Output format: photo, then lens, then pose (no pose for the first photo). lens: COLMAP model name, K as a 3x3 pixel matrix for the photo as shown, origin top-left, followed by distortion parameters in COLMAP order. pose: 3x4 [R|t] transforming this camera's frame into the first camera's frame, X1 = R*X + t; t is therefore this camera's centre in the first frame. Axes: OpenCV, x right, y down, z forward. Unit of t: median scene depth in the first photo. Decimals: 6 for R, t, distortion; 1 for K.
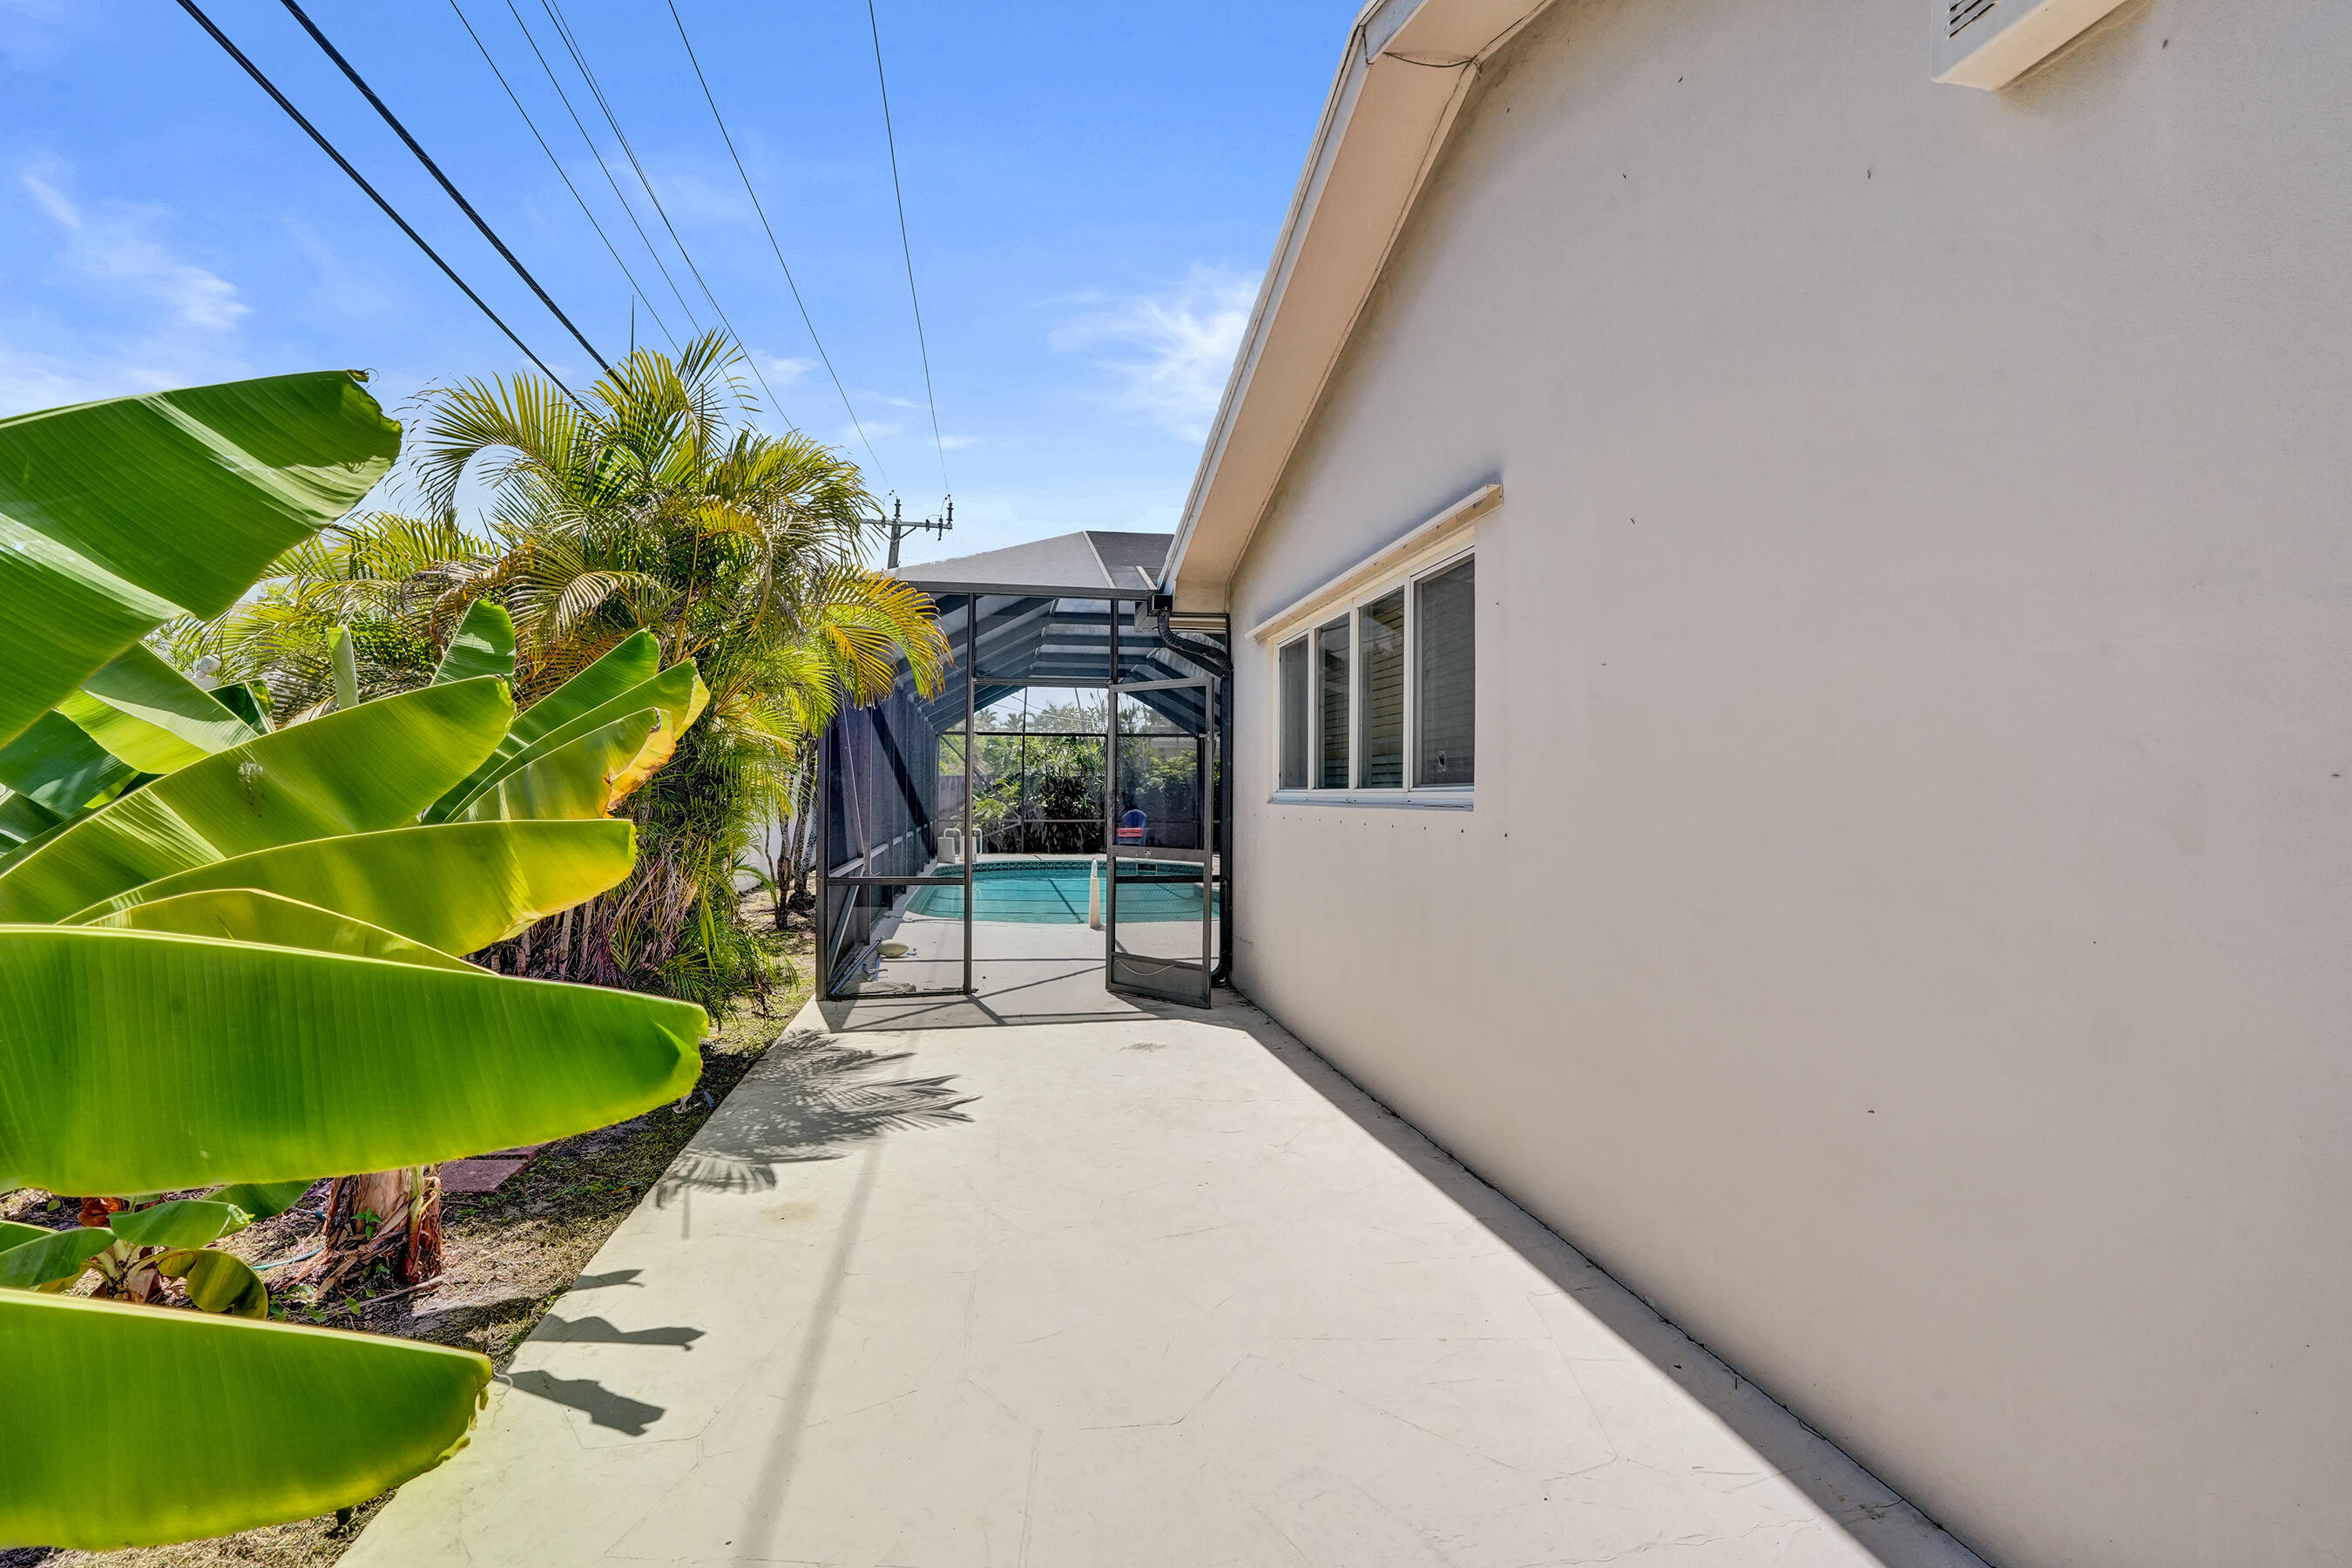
lens RADIAL K [[1088.0, 0, 1171.2], [0, 1088.0, 786.9], [0, 0, 1]] dist [-0.068953, 0.024794]
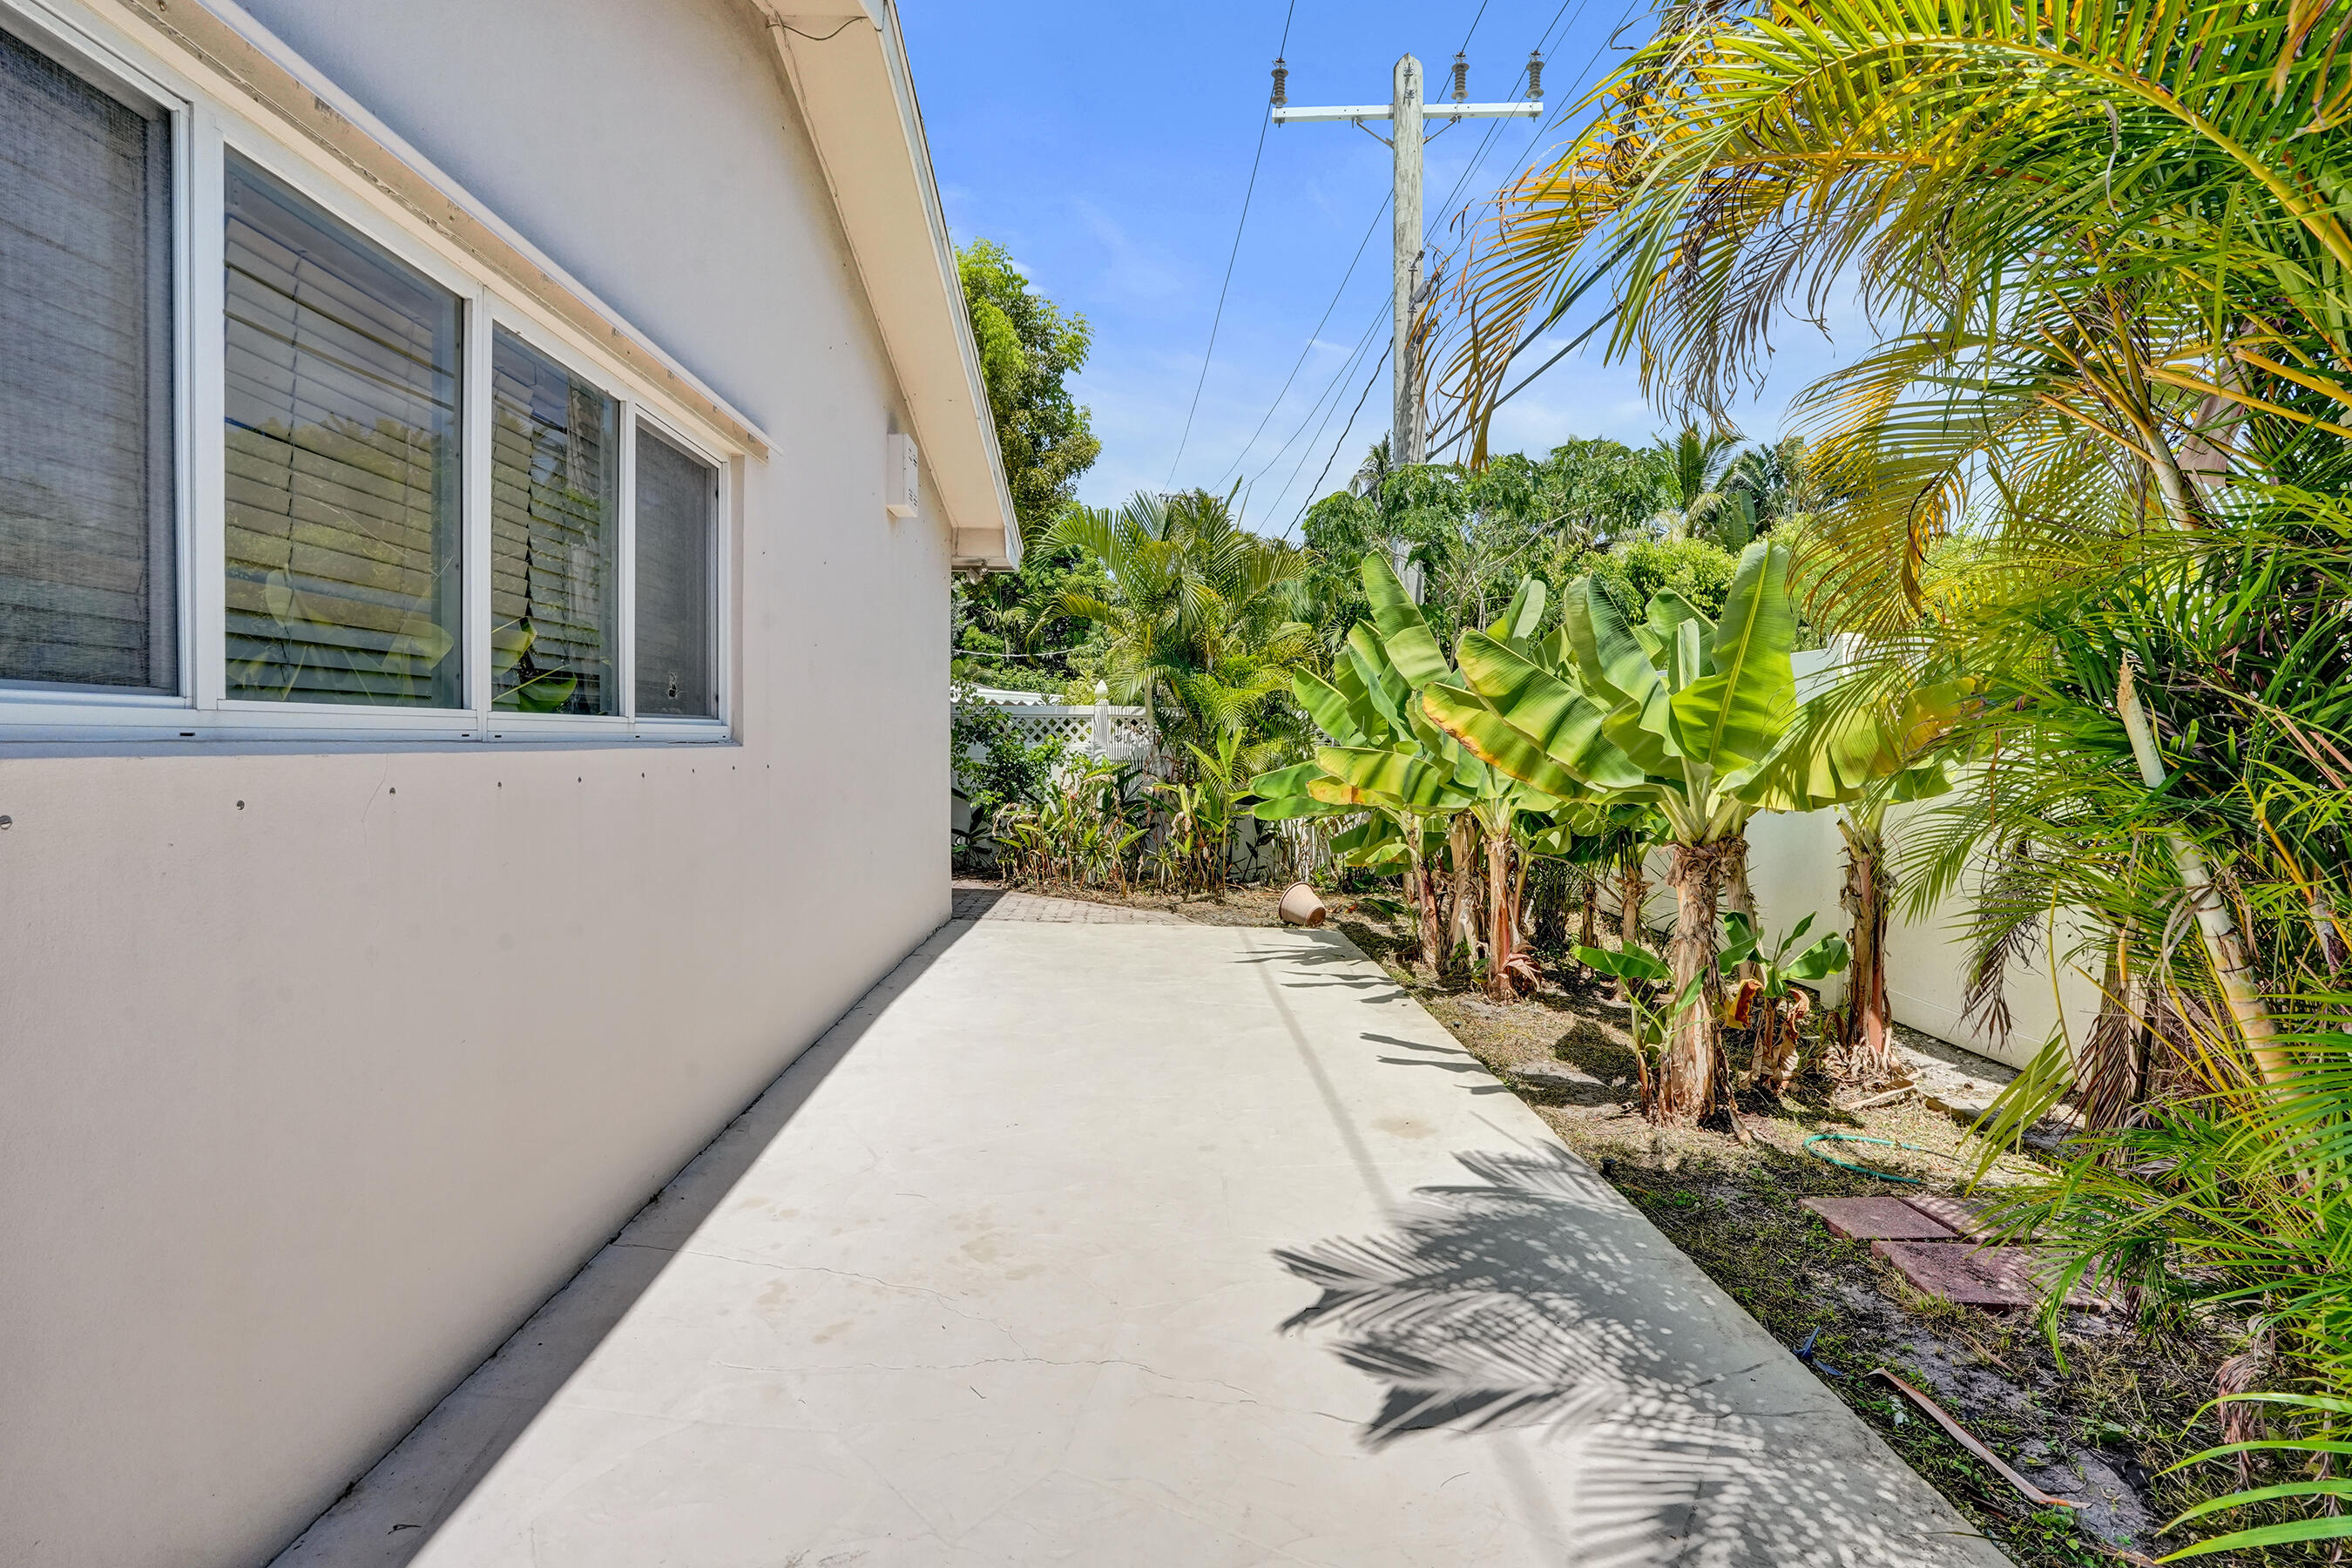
lens RADIAL K [[1088.0, 0, 1171.2], [0, 1088.0, 786.9], [0, 0, 1]] dist [-0.068953, 0.024794]
pose [[-0.989149, -0.020124, 0.145528, -0.215118], [-0.015749, 0.999391, 0.031150, 0.018088], [-0.146066, 0.028520, -0.988864, 1.660093]]
